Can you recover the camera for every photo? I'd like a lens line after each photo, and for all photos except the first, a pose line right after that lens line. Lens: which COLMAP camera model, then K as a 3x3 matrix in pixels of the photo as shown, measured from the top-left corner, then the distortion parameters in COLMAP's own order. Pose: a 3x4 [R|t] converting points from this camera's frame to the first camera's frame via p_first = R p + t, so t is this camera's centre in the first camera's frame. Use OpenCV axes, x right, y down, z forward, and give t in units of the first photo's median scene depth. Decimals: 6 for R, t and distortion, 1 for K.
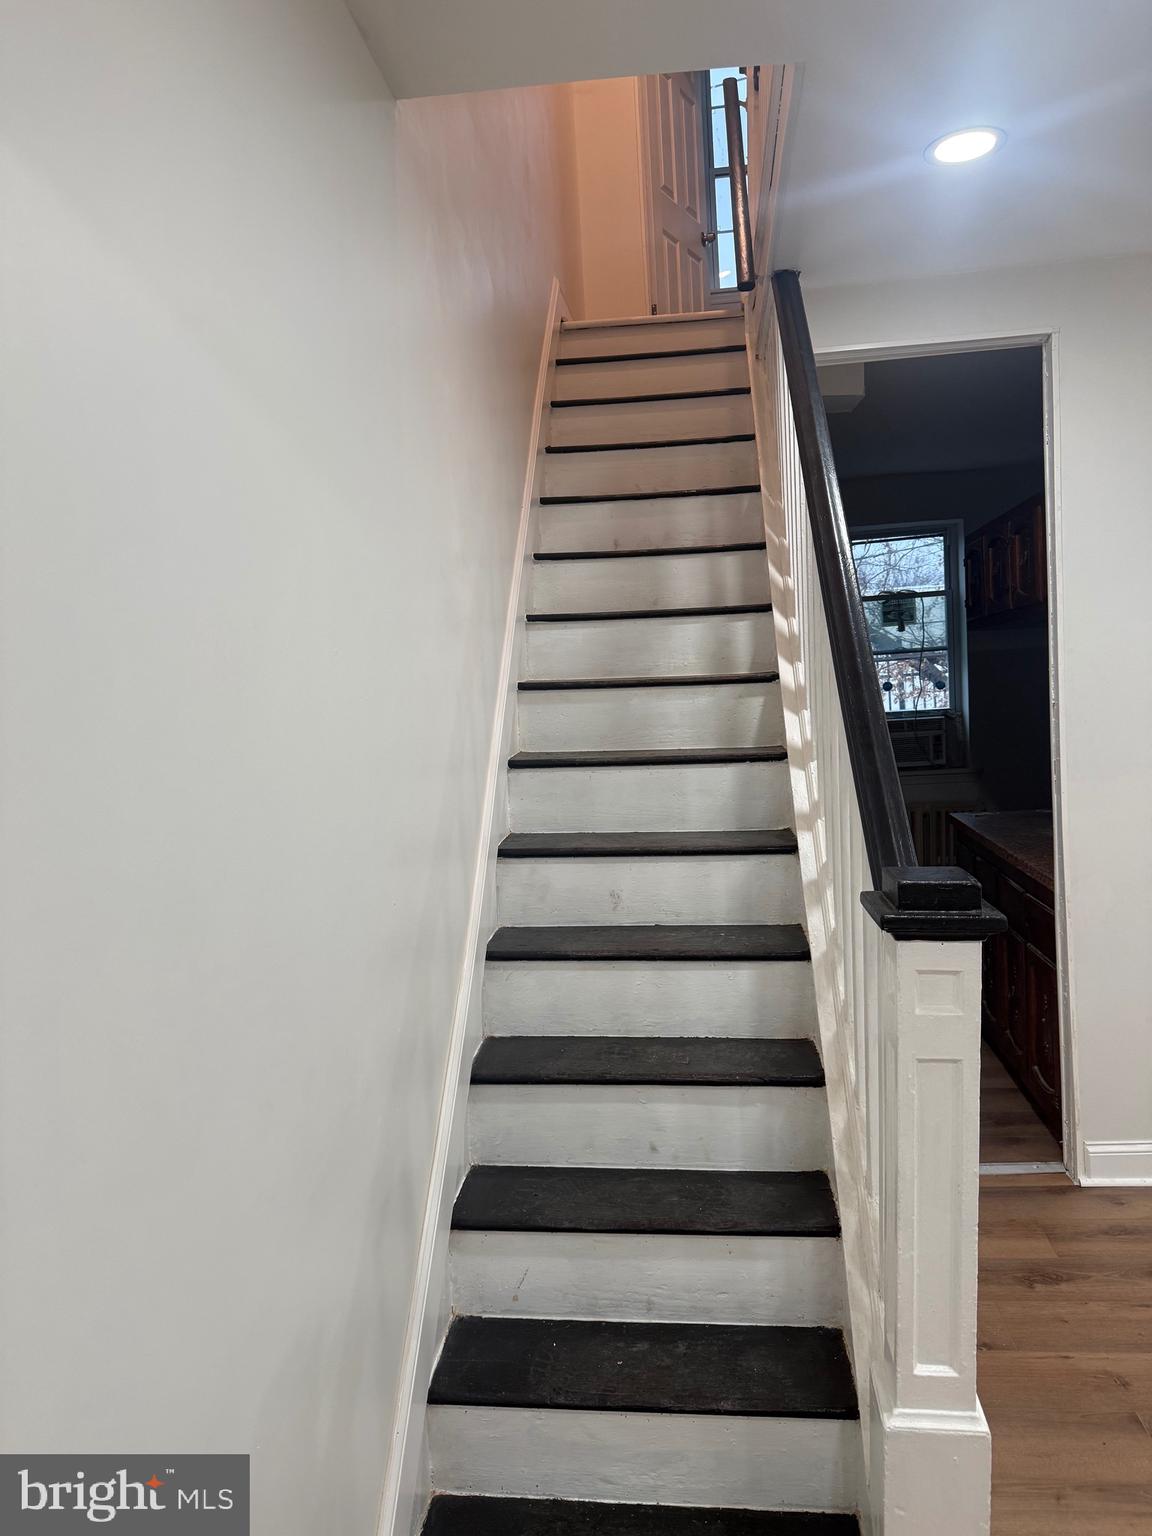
lens RADIAL K [[1099.3, 0, 576.0], [0, 1099.3, 768.0], [0, 0, 1]] dist [0.052252, -0.001593]
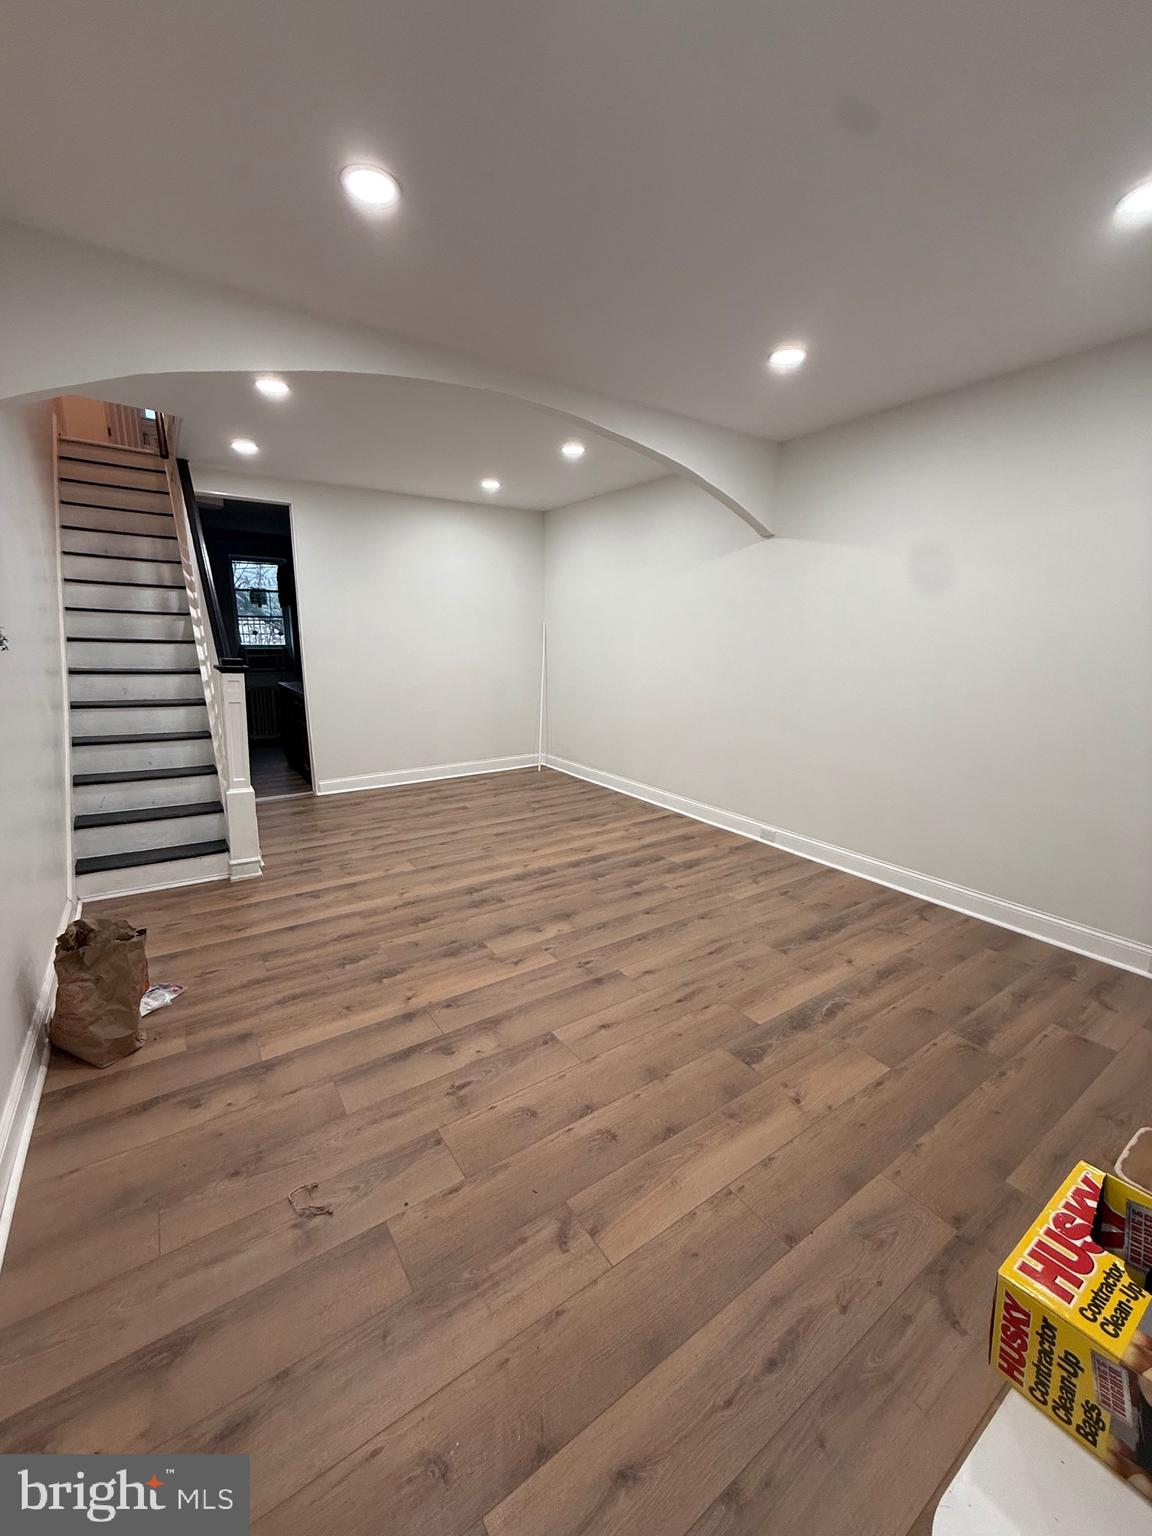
lens RADIAL K [[608.6, 0, 576.0], [0, 608.6, 768.0], [0, 0, 1]] dist [-0.002017, -0.000156]
pose [[0.750228, -0.074055, 0.657019, -0.114788], [-0.003213, 0.993288, 0.115625, 0.117181], [-0.661172, -0.088856, 0.744954, -0.774810]]
